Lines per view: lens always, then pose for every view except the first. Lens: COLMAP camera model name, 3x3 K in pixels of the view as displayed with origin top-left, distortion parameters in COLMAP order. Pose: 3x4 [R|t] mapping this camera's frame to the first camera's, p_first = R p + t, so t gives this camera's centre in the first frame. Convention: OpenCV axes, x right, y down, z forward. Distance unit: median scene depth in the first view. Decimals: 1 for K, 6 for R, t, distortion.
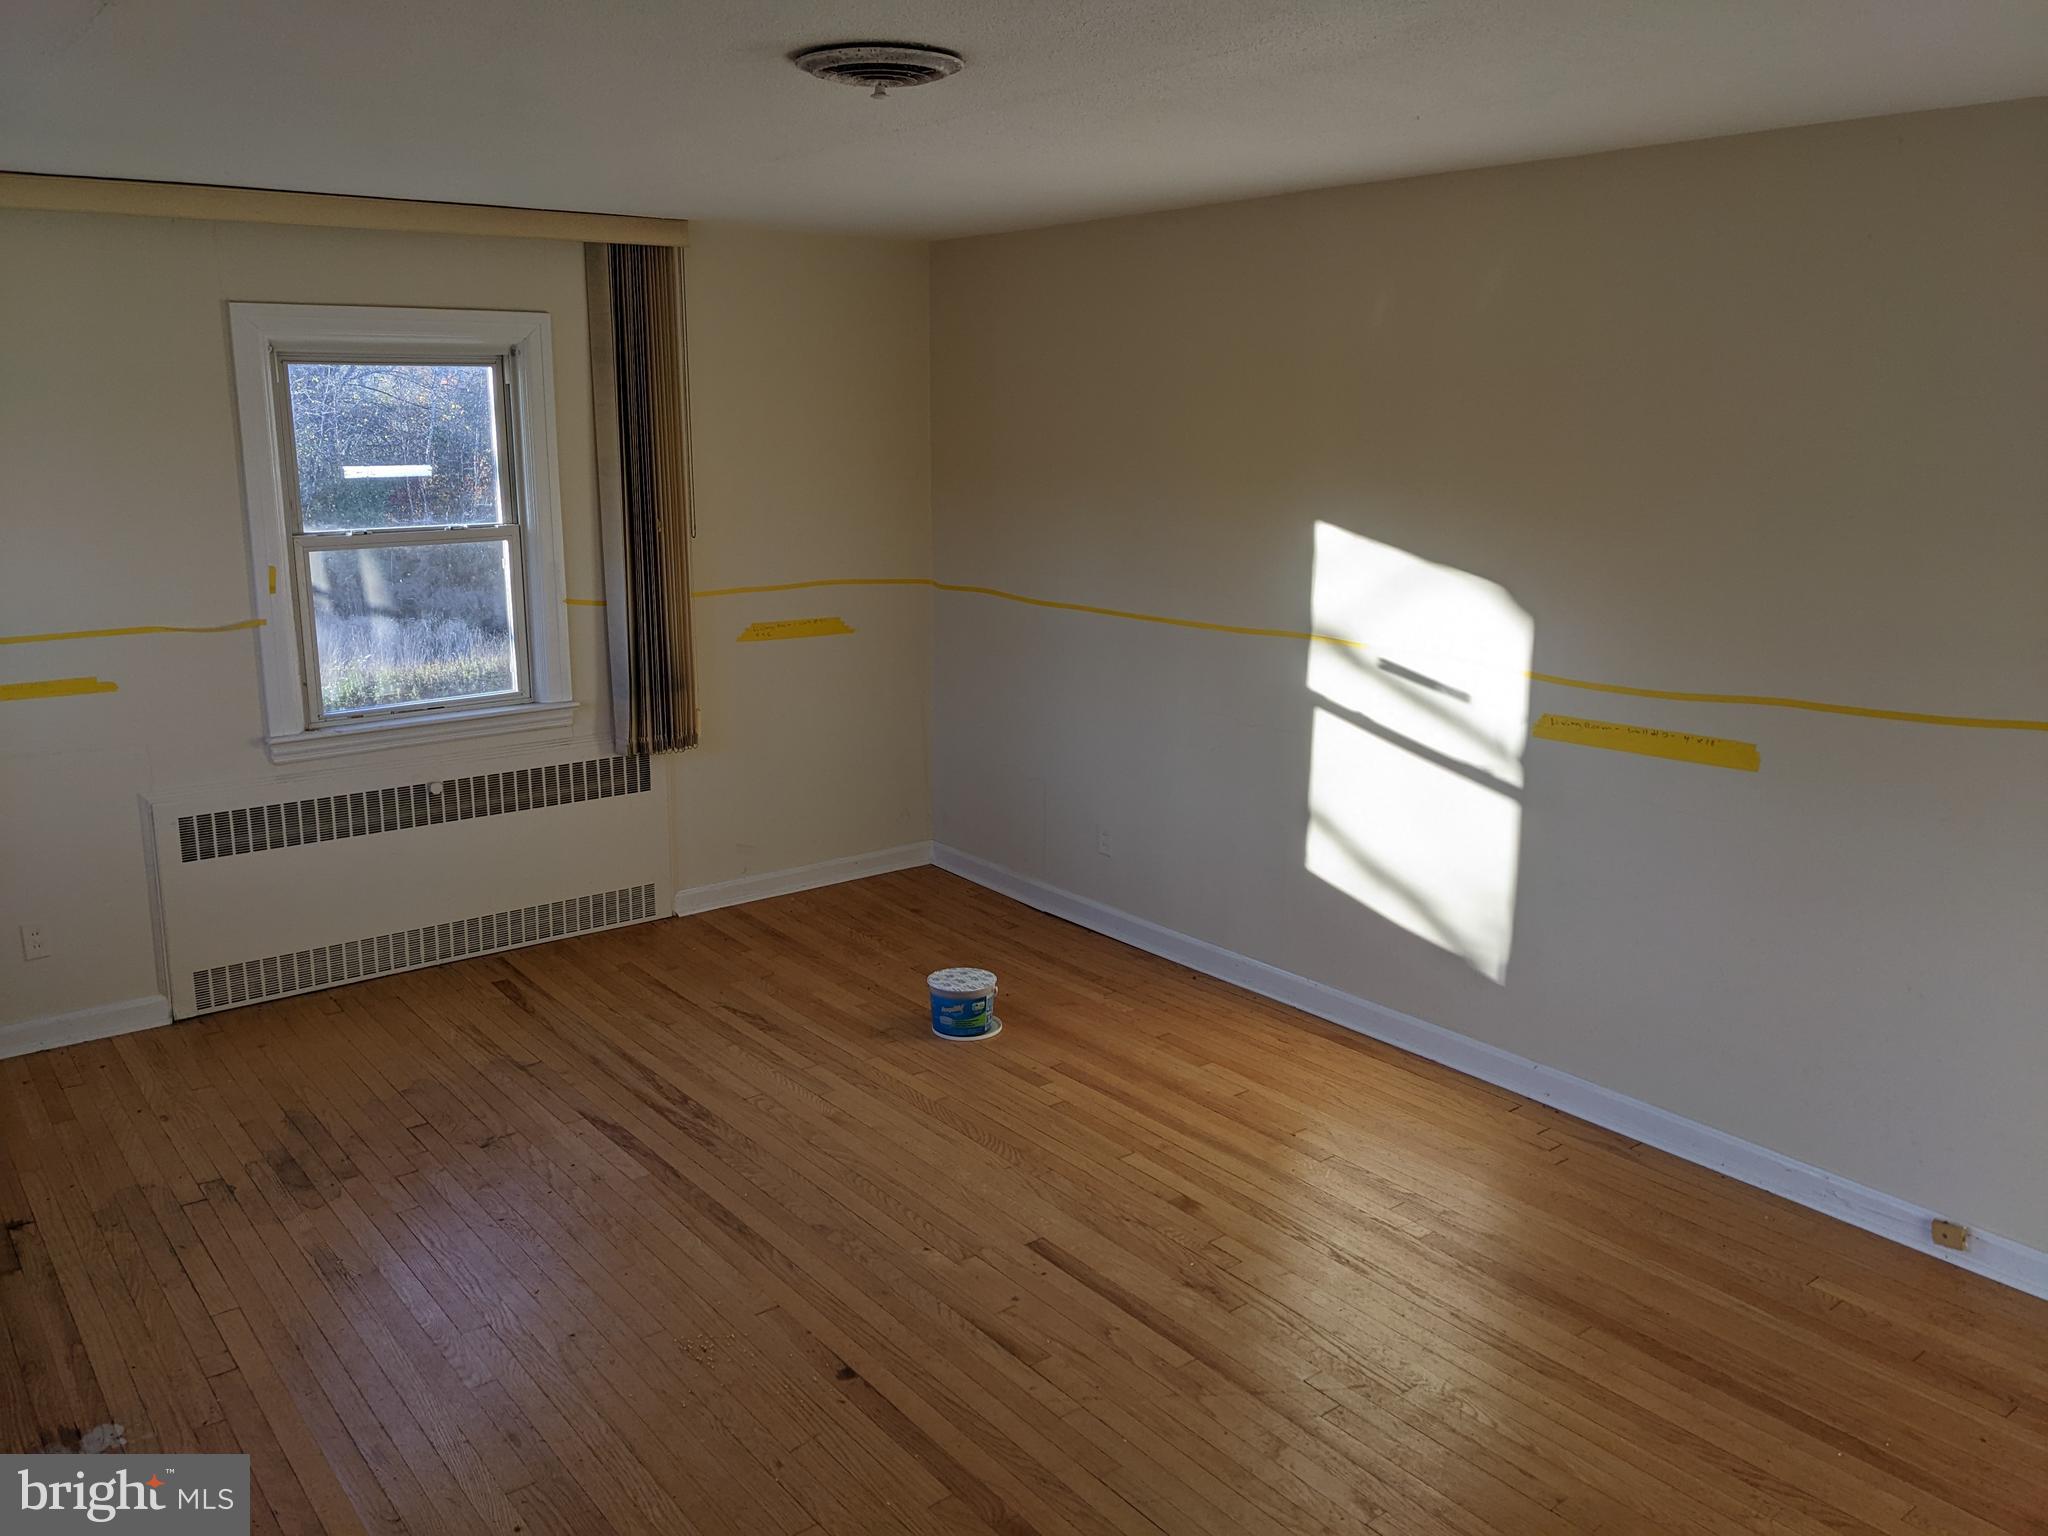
lens RADIAL K [[1611.7, 0, 1005.1], [0, 1611.7, 762.3], [0, 0, 1]] dist [0.005104, 0.005014]
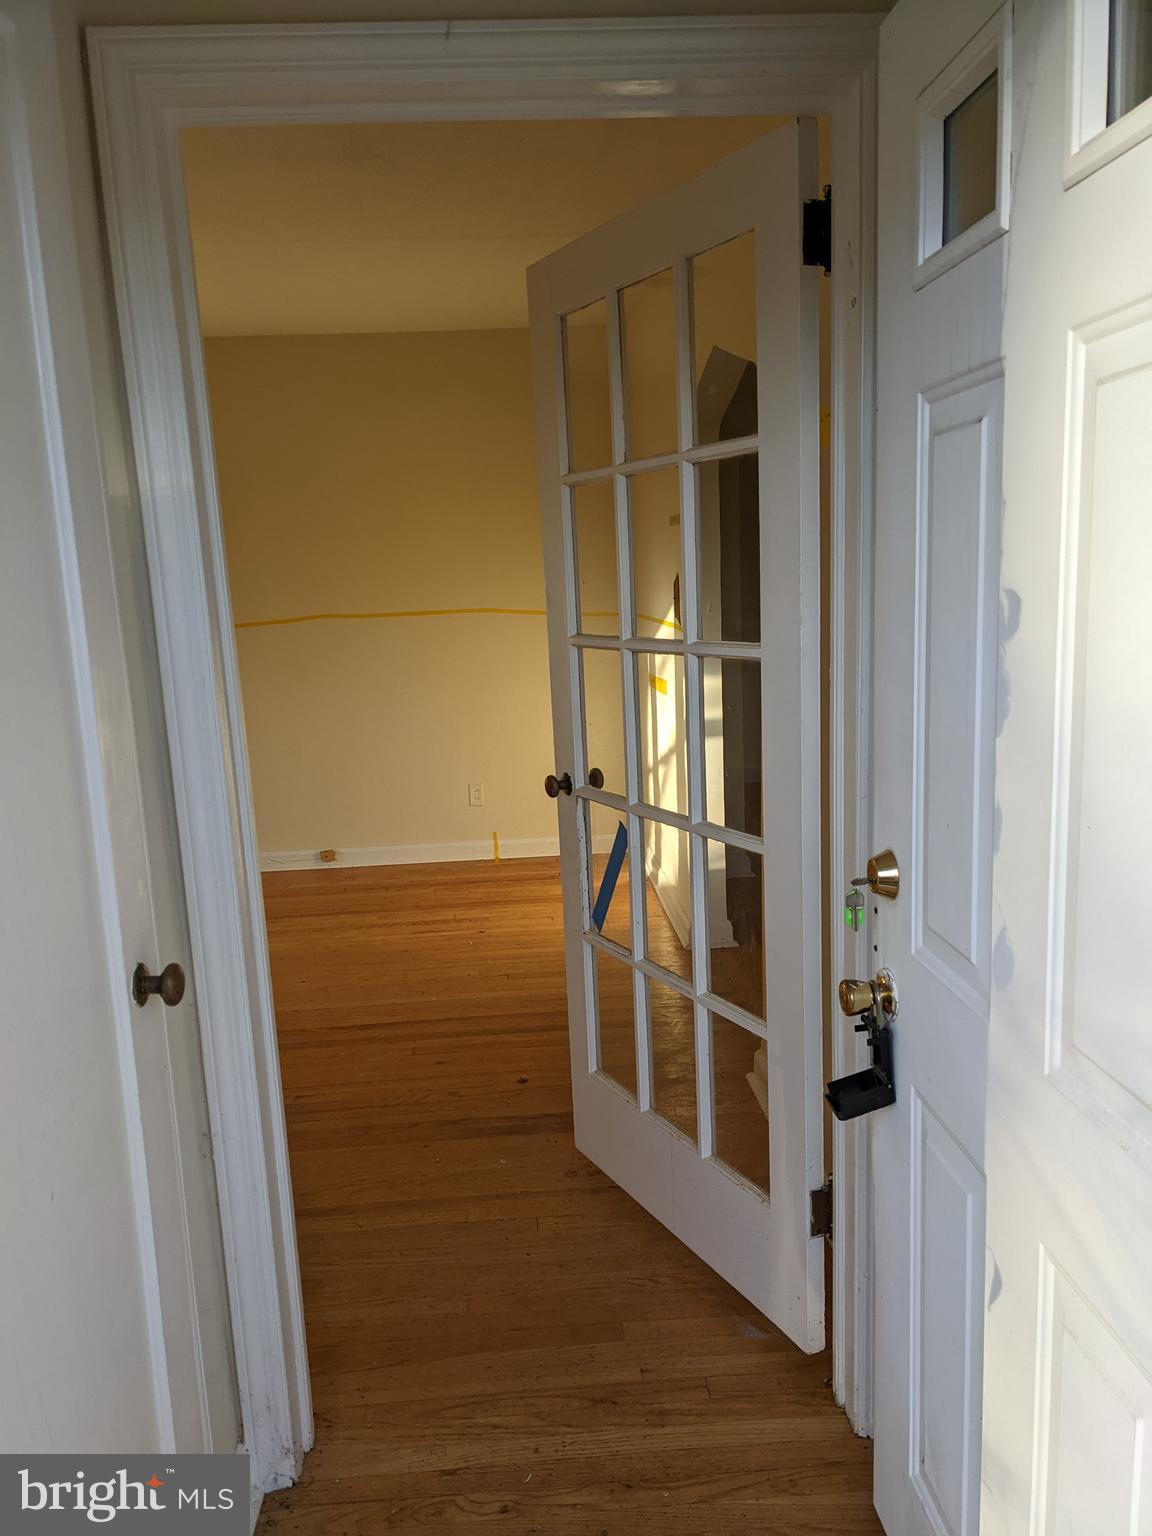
lens RADIAL K [[1208.7, 0, 576.0], [0, 1208.7, 768.0], [0, 0, 1]] dist [0.005104, 0.005014]
pose [[0.562886, -0.154179, 0.812027, -0.483881], [0.223188, 0.974305, 0.030280, 0.176189], [-0.795831, 0.164190, 0.582834, -0.223725]]
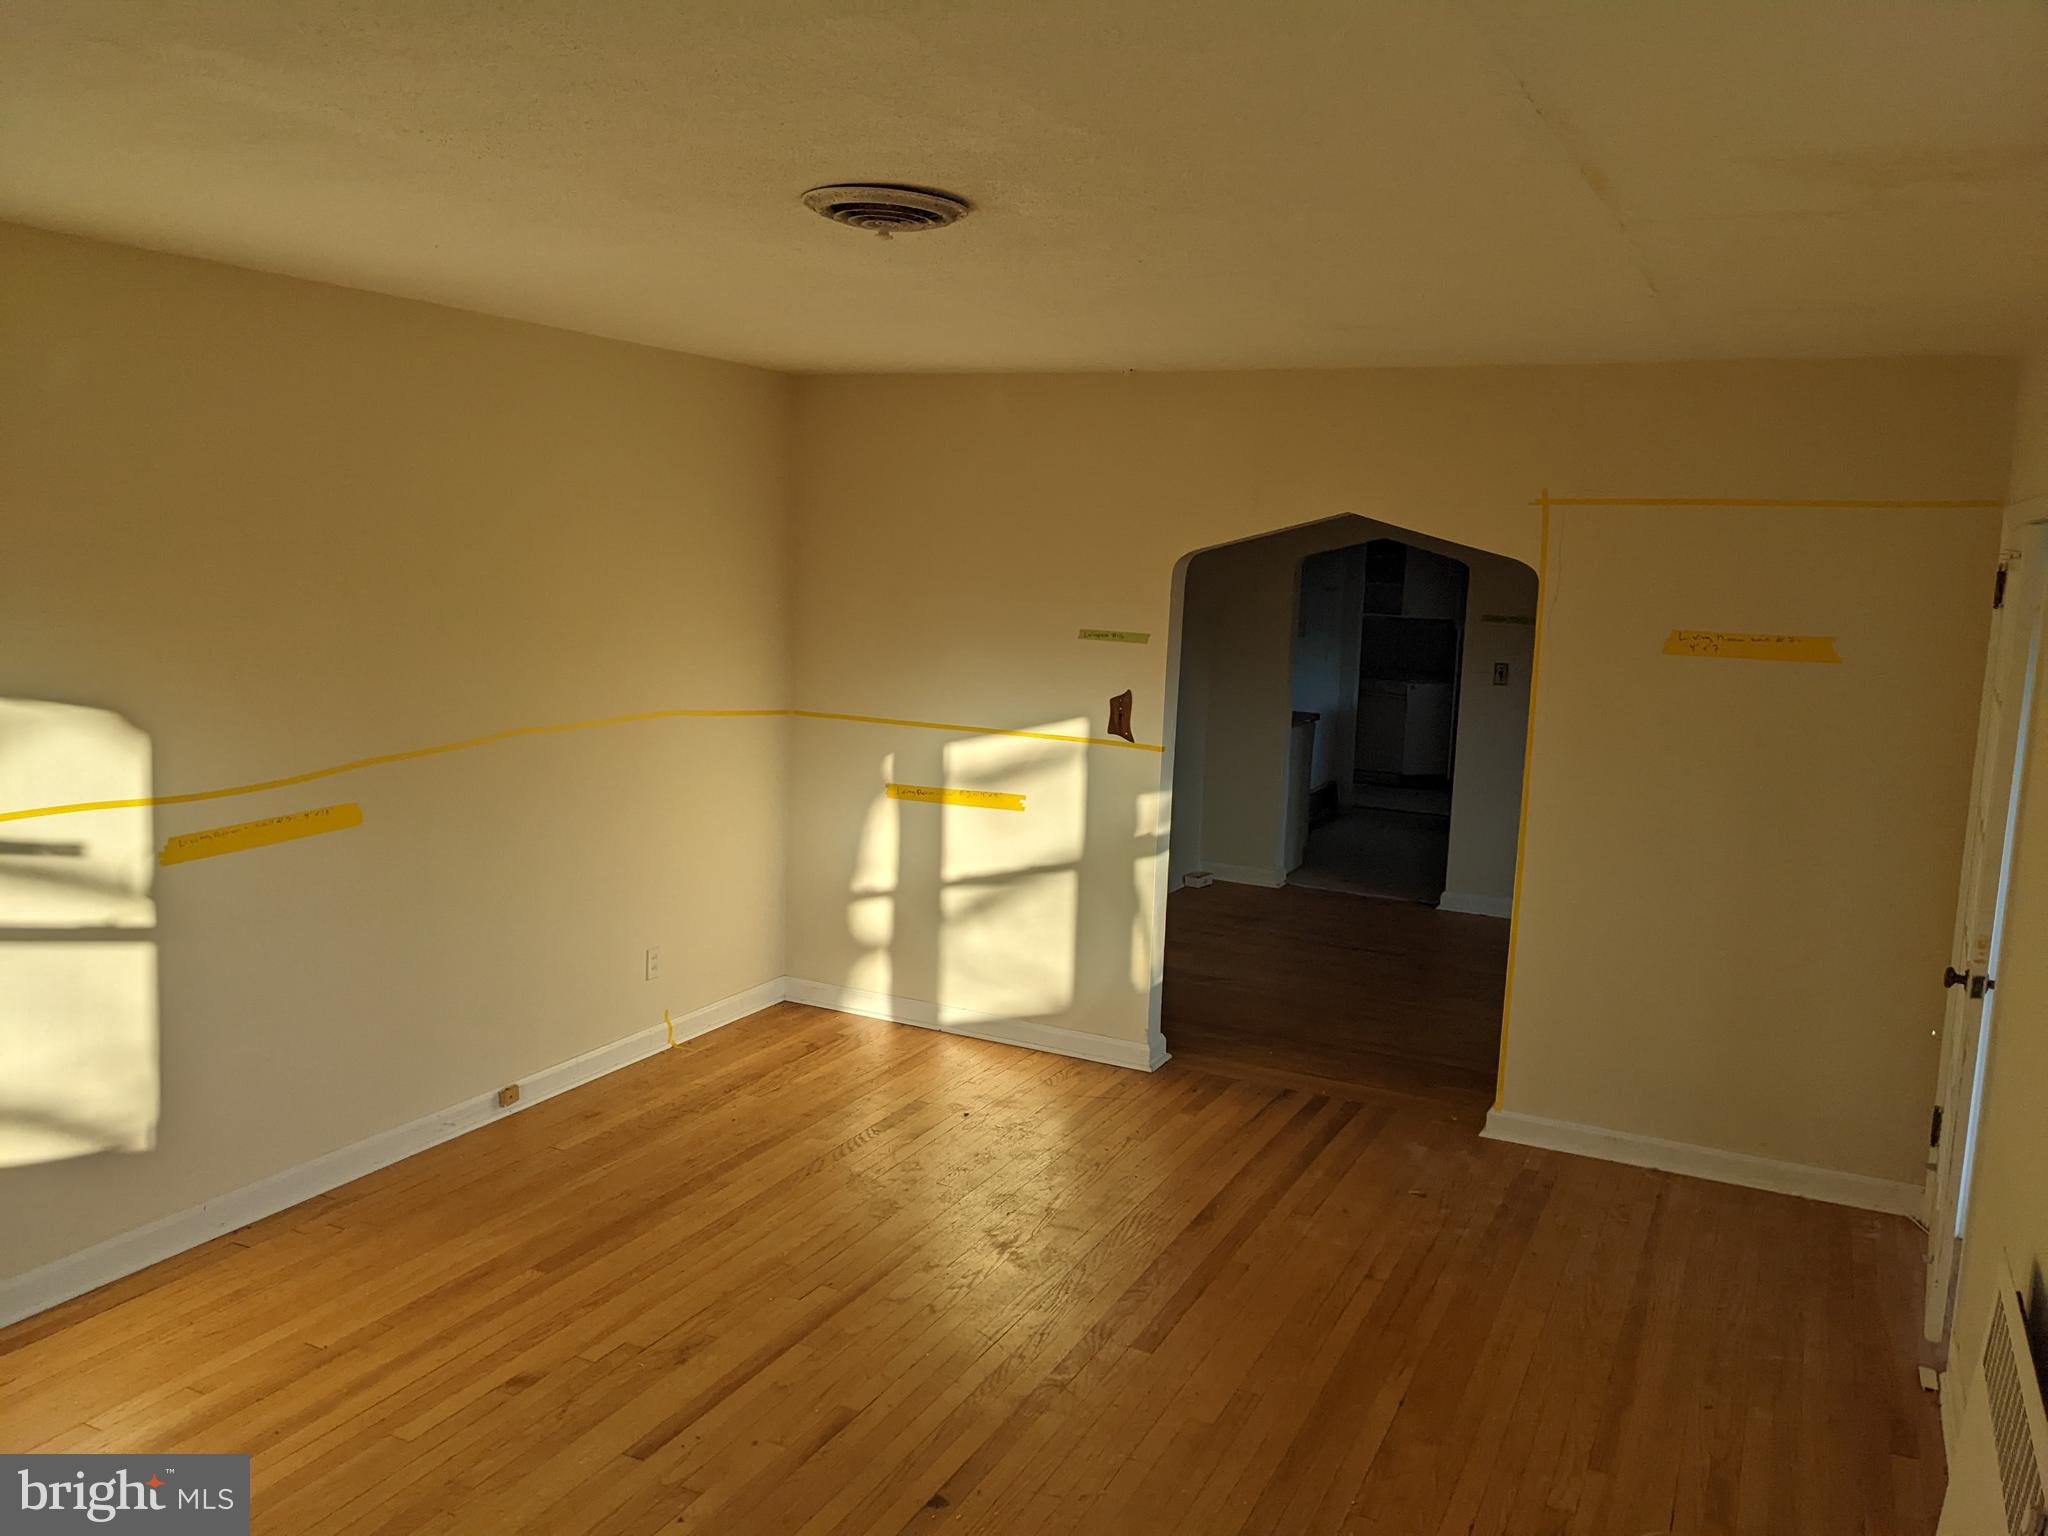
lens RADIAL K [[1611.7, 0, 1005.1], [0, 1611.7, 762.3], [0, 0, 1]] dist [0.005104, 0.005014]
pose [[-0.443500, -0.140506, 0.885193, -0.731143], [0.157146, 0.960146, 0.231137, -0.221264], [-0.882391, 0.241613, -0.403745, 0.983161]]
